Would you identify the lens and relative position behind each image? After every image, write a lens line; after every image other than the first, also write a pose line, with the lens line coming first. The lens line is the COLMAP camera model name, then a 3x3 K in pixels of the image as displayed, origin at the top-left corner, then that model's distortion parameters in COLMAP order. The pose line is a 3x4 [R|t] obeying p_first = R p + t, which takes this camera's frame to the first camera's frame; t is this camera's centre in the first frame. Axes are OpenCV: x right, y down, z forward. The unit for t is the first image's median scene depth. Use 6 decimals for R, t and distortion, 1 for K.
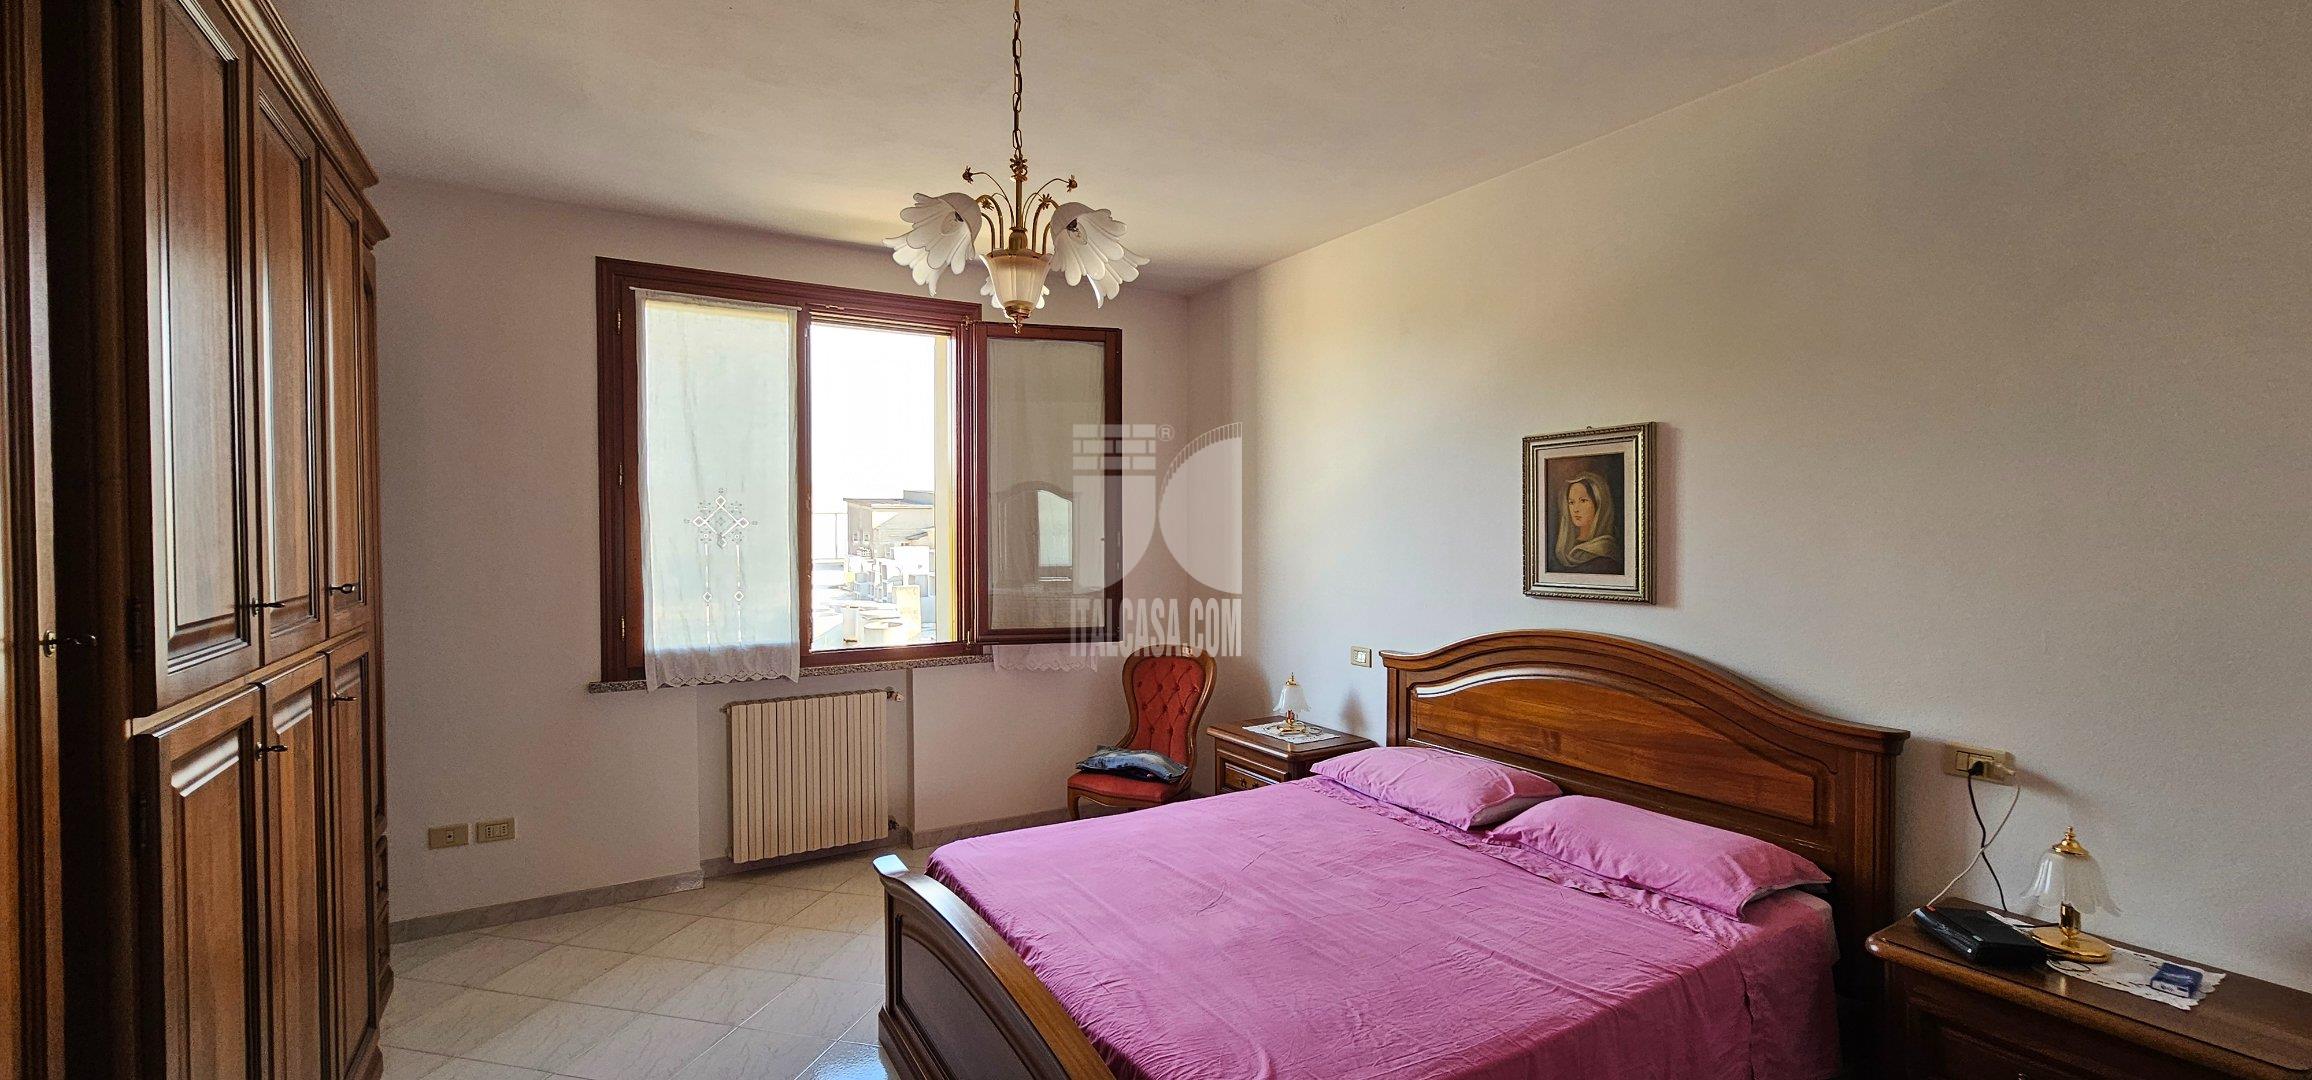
lens RADIAL K [[948.9, 0, 1155.2], [0, 948.9, 542.6], [0, 0, 1]] dist [0.000595, 0.000030]
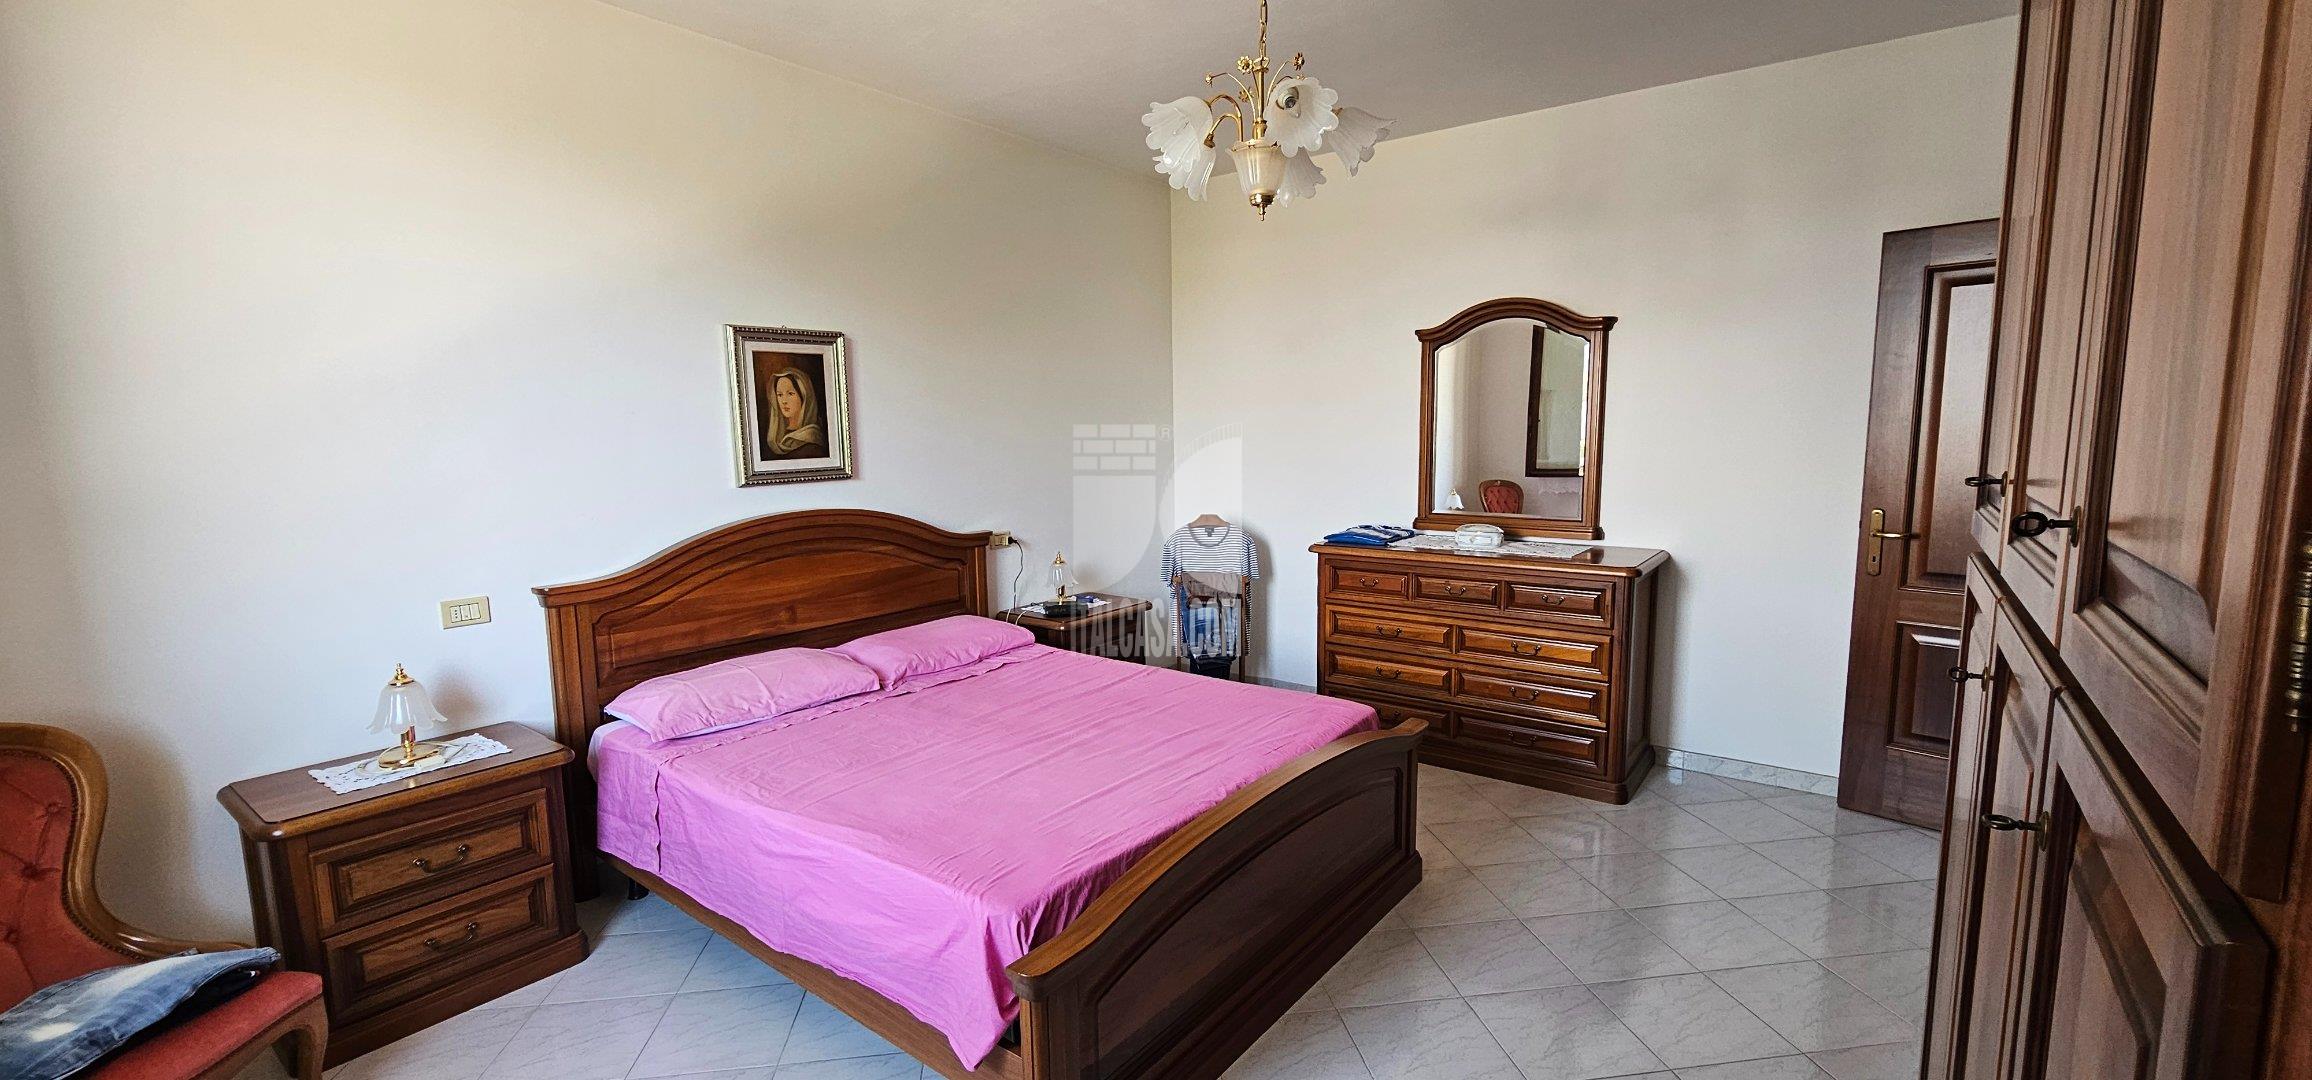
lens RADIAL K [[948.9, 0, 1155.2], [0, 948.9, 542.6], [0, 0, 1]] dist [0.000595, 0.000030]
pose [[-0.372694, -0.104407, 0.922062, -0.756358], [0.029059, 0.991850, 0.124054, 0.003537], [-0.927499, 0.073028, -0.366622, 1.027258]]
